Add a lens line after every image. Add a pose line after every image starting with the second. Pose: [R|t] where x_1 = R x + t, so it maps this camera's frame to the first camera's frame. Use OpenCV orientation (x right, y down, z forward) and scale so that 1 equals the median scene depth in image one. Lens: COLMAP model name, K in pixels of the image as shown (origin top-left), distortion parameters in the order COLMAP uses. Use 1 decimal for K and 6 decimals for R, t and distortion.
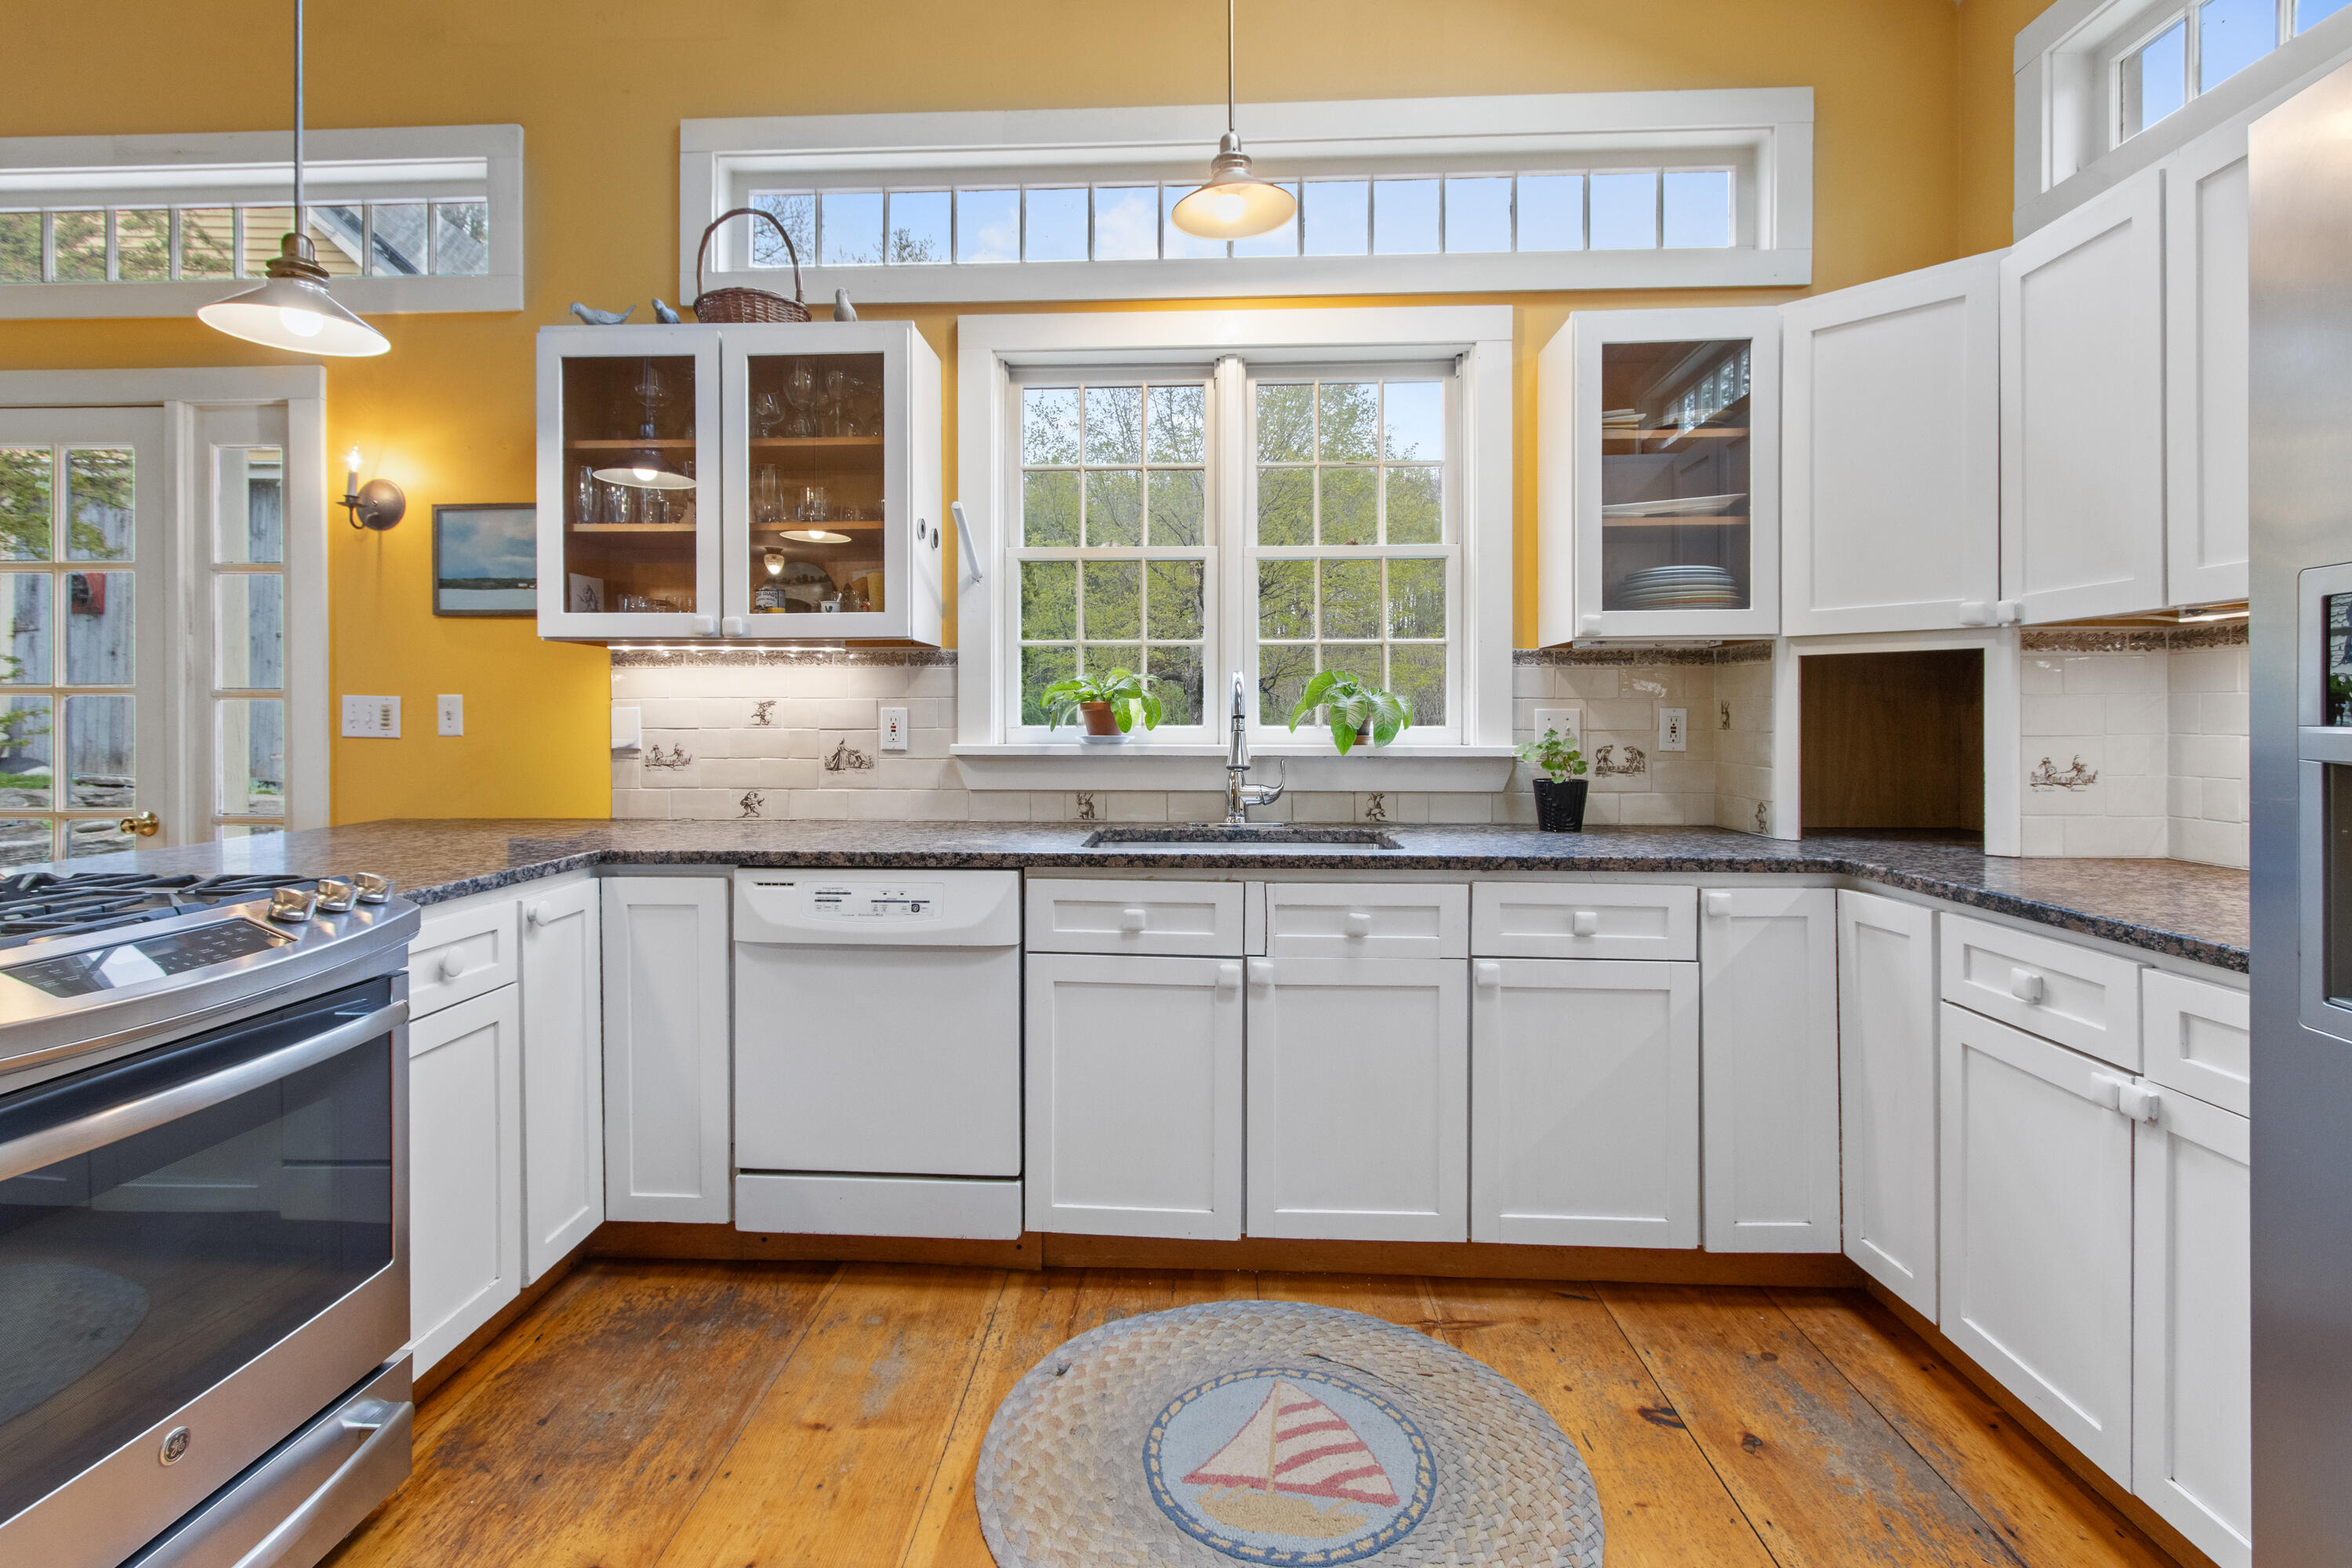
lens RADIAL K [[1090.0, 0, 1156.1], [0, 1090.0, 732.4], [0, 0, 1]] dist [0.001568, -0.001286]
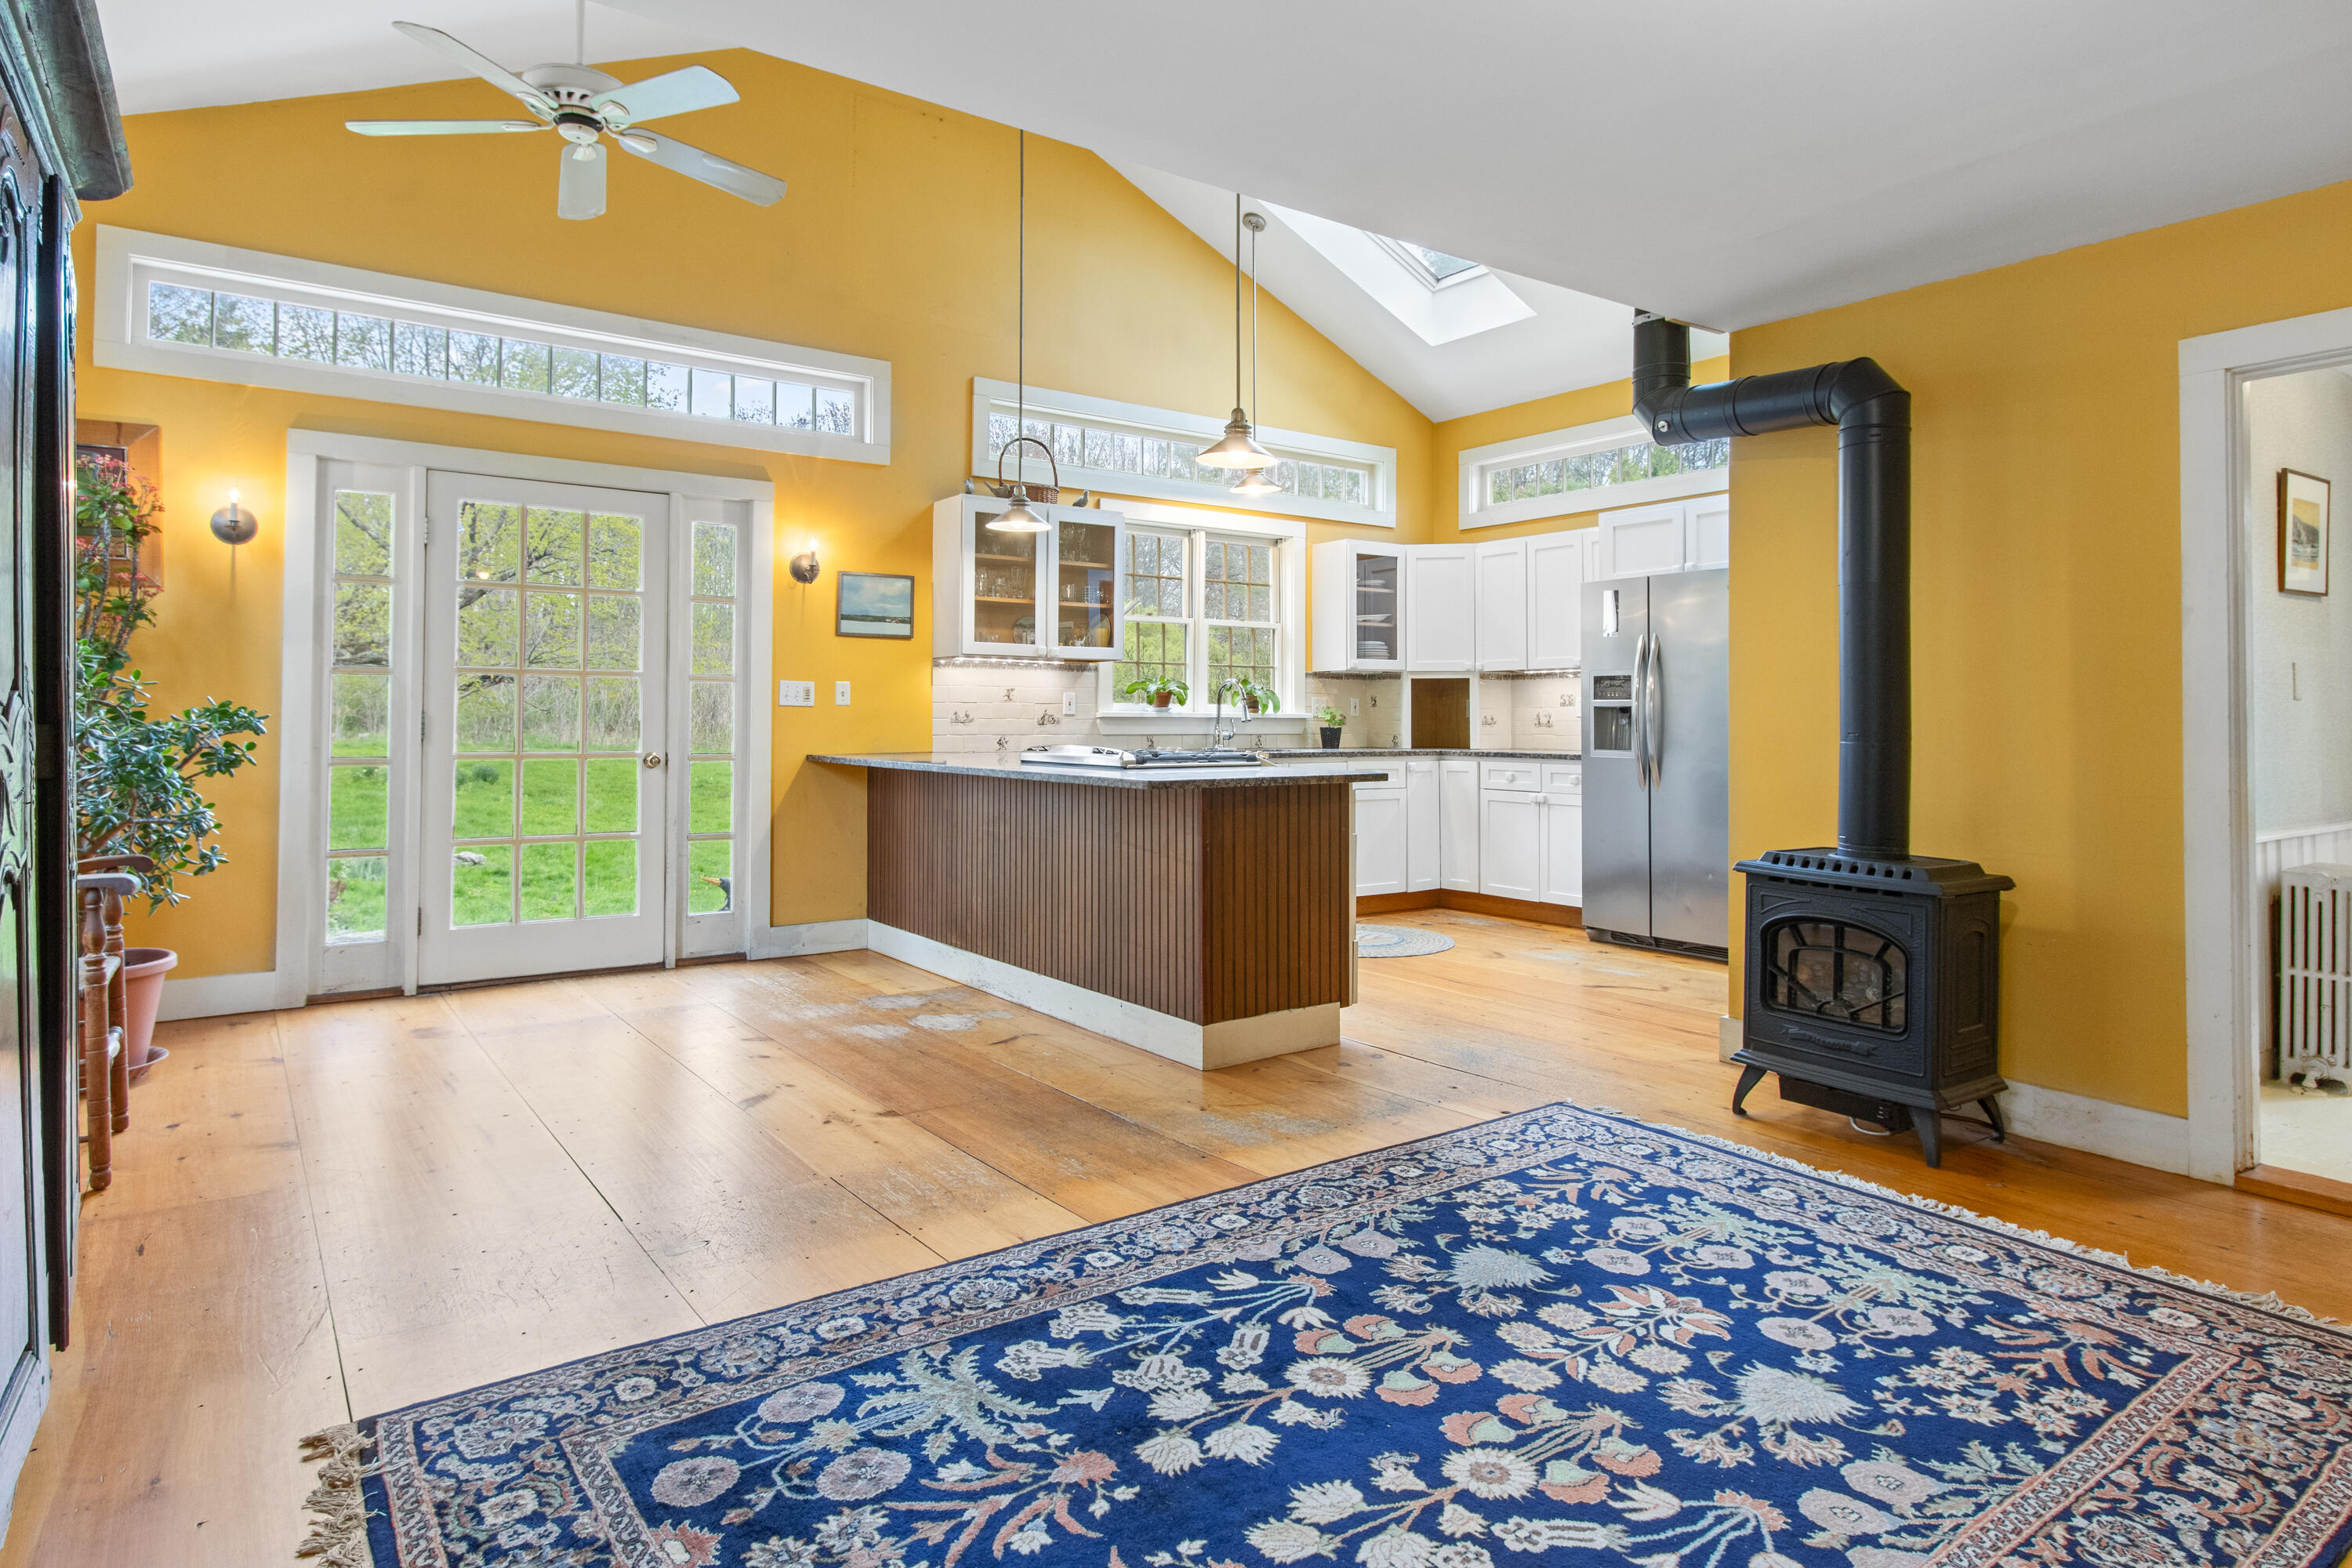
lens RADIAL K [[1295.2, 0, 1161.1], [0, 1295.2, 696.7], [0, 0, 1]] dist [0.006634, -0.001320]
pose [[0.789685, 0.013887, 0.613355, -1.936141], [0.005659, 0.999536, -0.029917, 0.068616], [-0.613486, 0.027096, 0.789240, -1.176233]]
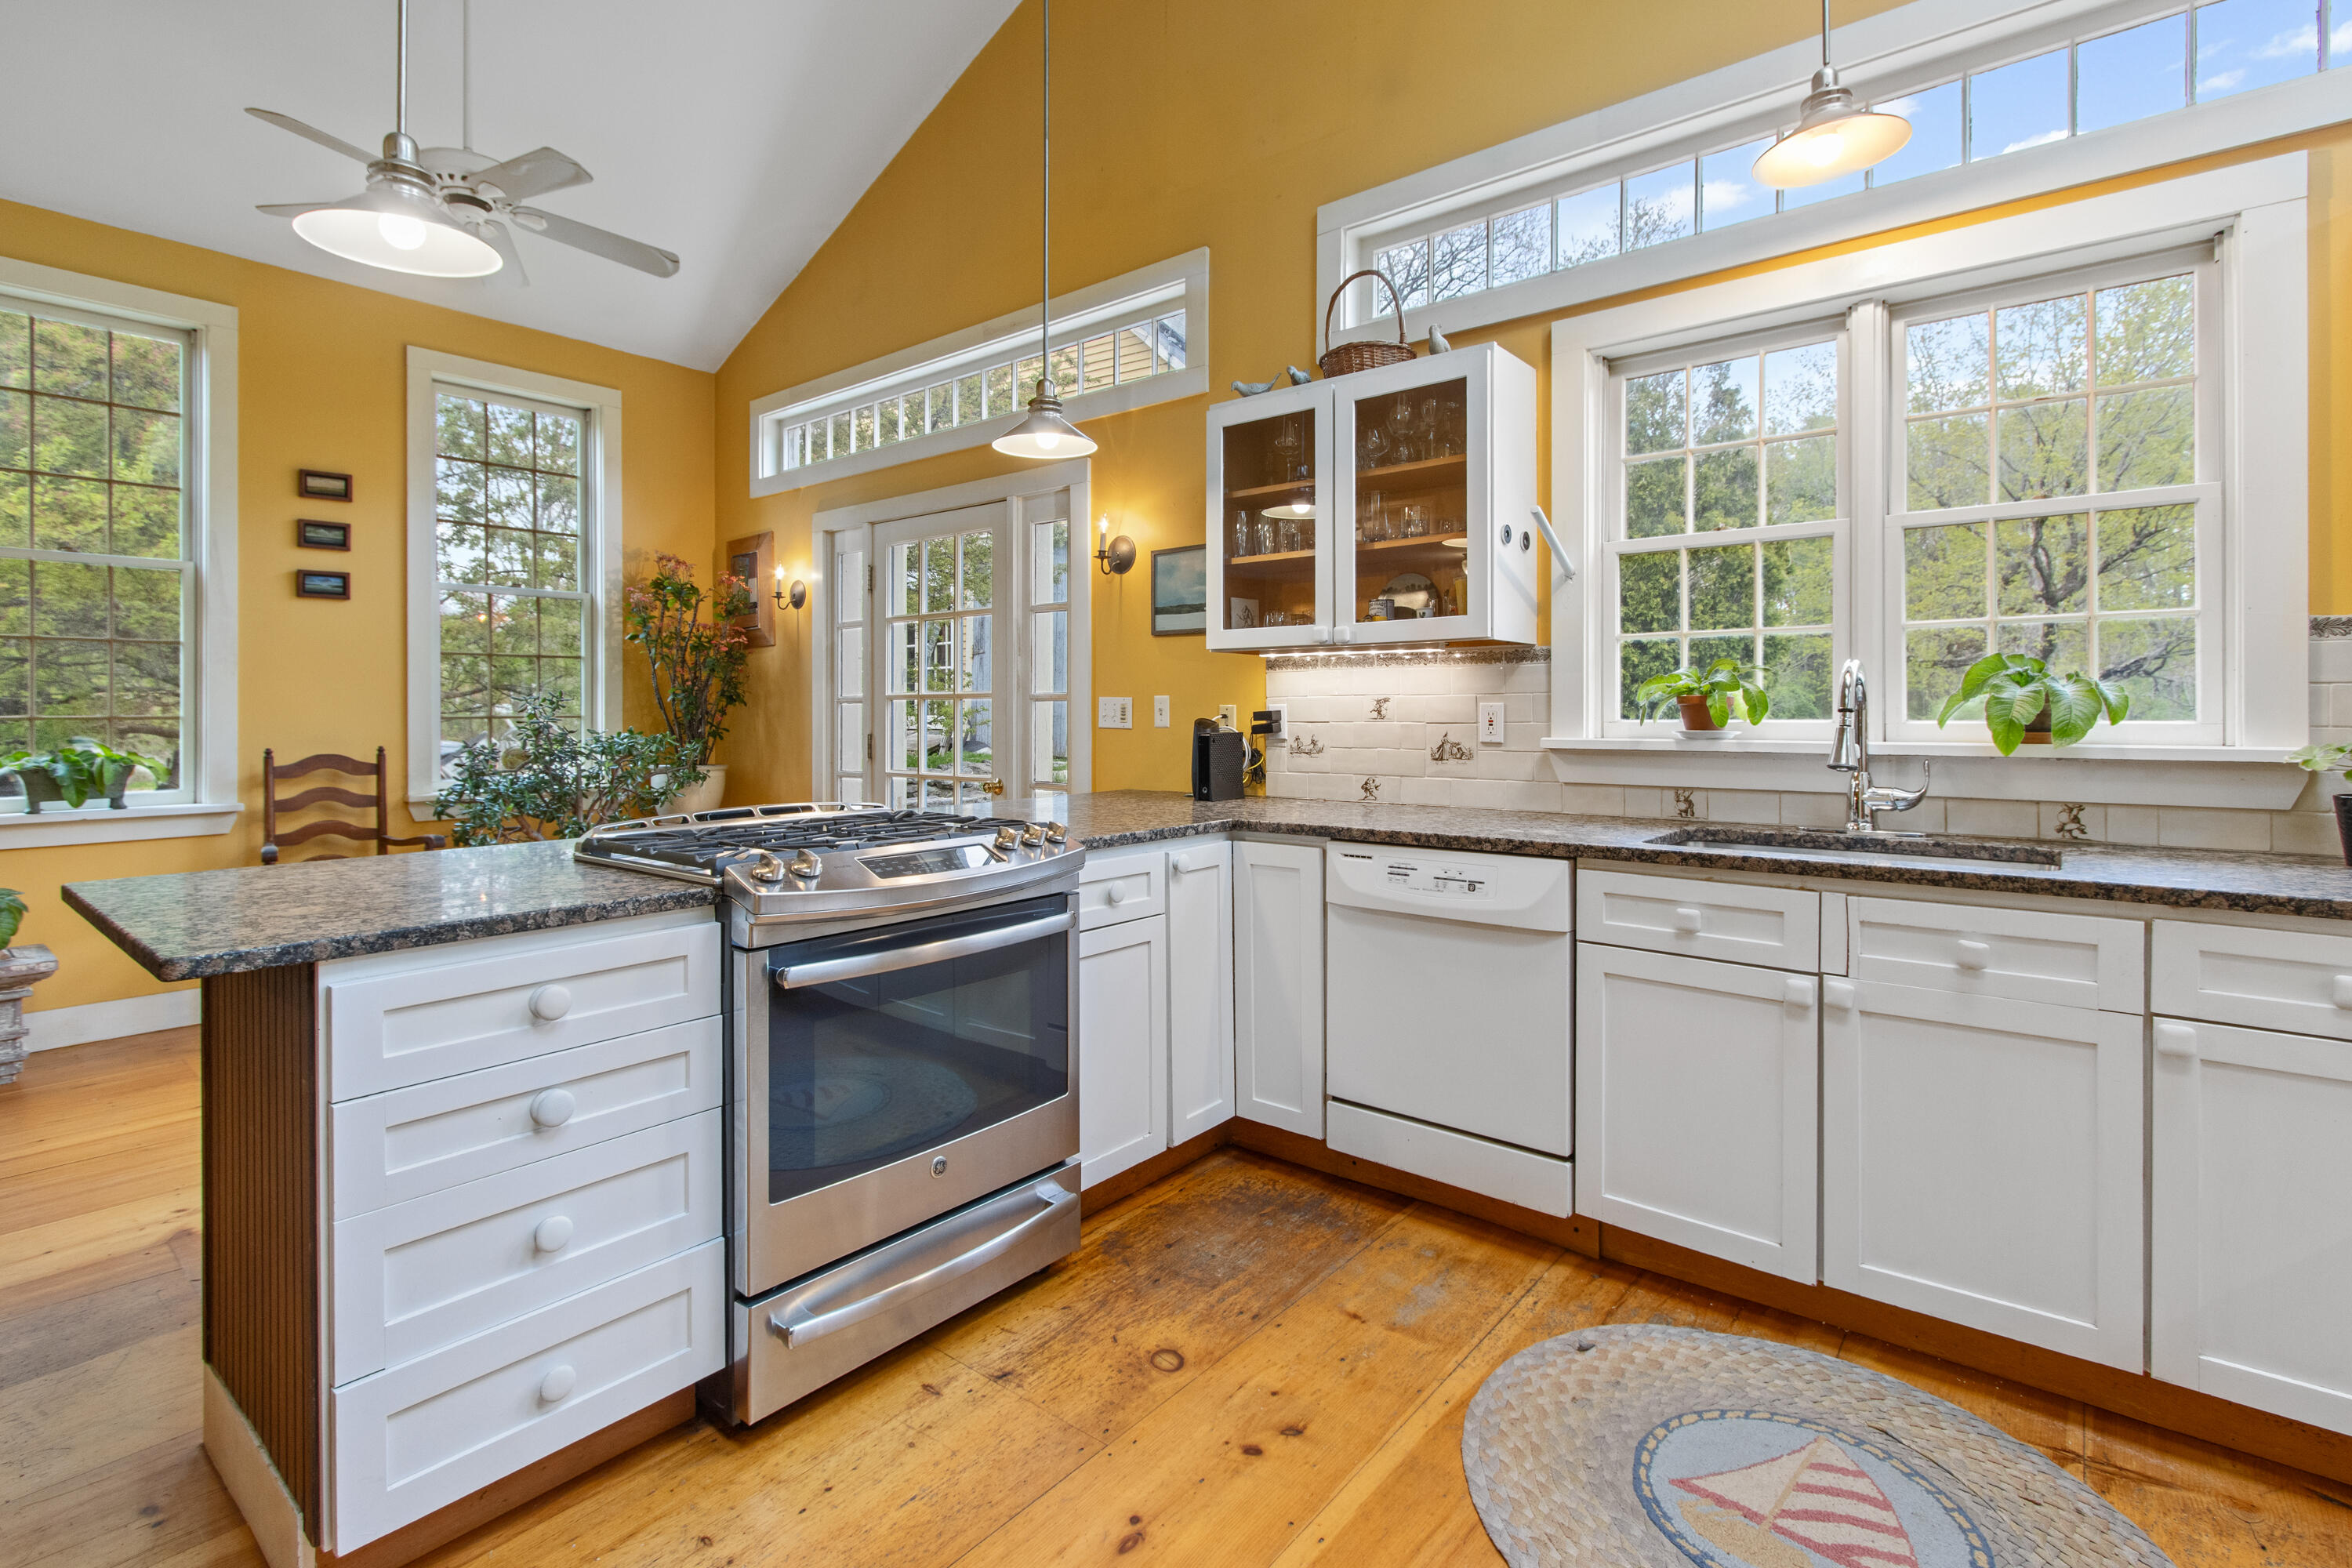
lens RADIAL K [[1090.0, 0, 1182.2], [0, 1090.0, 724.4], [0, 0, 1]] dist [0.001568, -0.001286]
pose [[0.806791, 0.003495, -0.590827, 0.183104], [-0.004798, 0.999988, -0.000636, 0.000412], [0.590818, 0.003348, 0.806798, -0.047291]]
